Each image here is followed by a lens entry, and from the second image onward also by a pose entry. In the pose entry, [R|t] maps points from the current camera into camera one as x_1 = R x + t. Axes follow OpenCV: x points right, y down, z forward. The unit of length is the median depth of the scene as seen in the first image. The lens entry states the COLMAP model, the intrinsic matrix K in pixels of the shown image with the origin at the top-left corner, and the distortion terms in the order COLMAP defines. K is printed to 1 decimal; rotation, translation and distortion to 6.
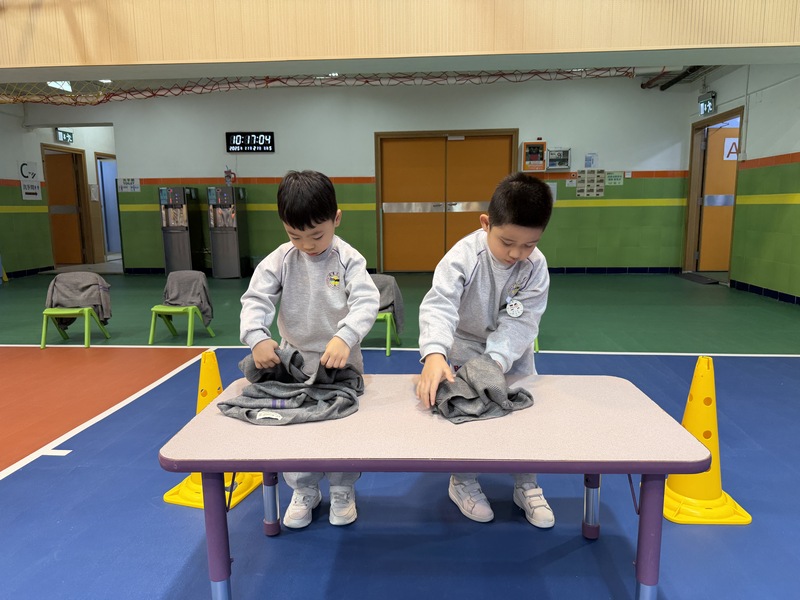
lens RADIAL K [[567.2, 0, 402.0], [0, 567.2, 302.6], [0, 0, 1]] dist [0.030464, -0.033584]
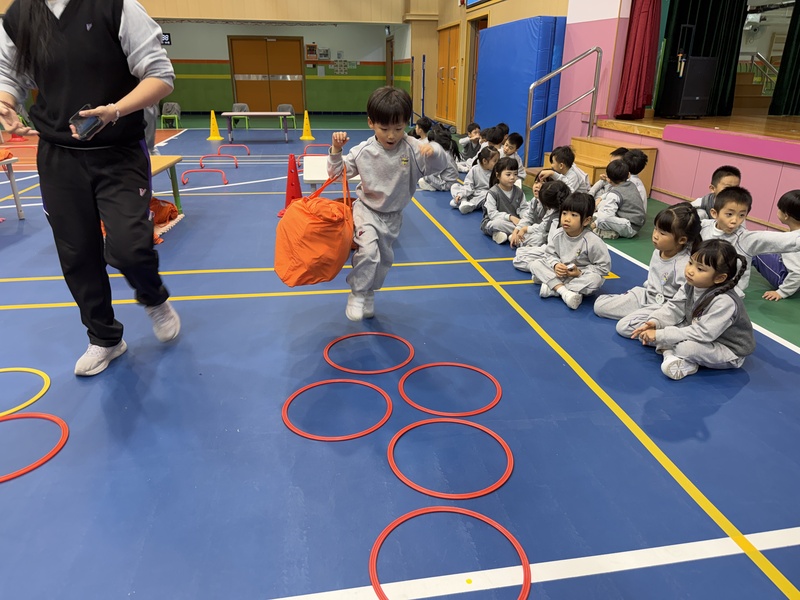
lens RADIAL K [[567.2, 0, 398.7], [0, 567.2, 304.2], [0, 0, 1]] dist [0.030464, -0.033584]
pose [[0.969210, -0.075858, 0.234260, -0.007822], [0.023265, 0.975318, 0.219575, 0.172396], [-0.245135, -0.207364, 0.947053, -1.141116]]
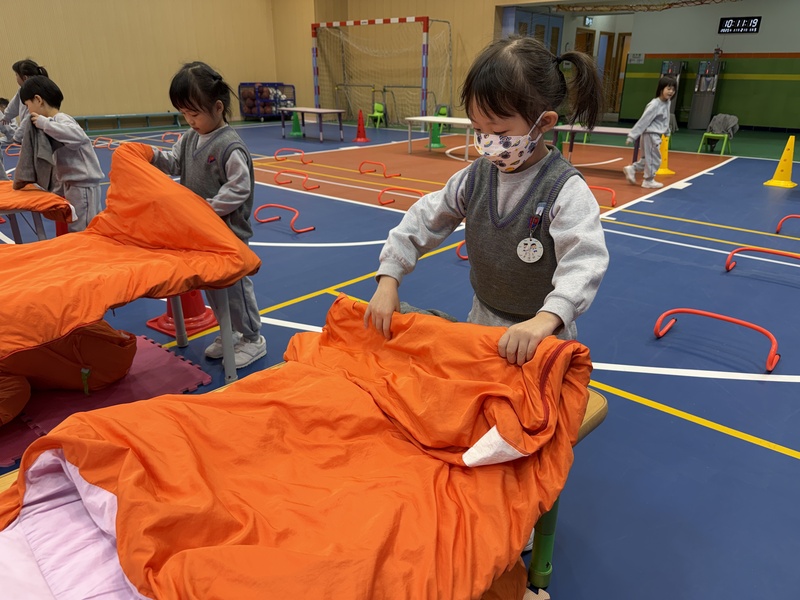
lens RADIAL K [[567.2, 0, 394.7], [0, 567.2, 301.1], [0, 0, 1]] dist [0.030464, -0.033584]
pose [[0.810600, 0.235242, -0.536273, -0.052647], [-0.109935, 0.960615, 0.255212, 0.089102], [0.575188, -0.147920, 0.804536, -0.650786]]
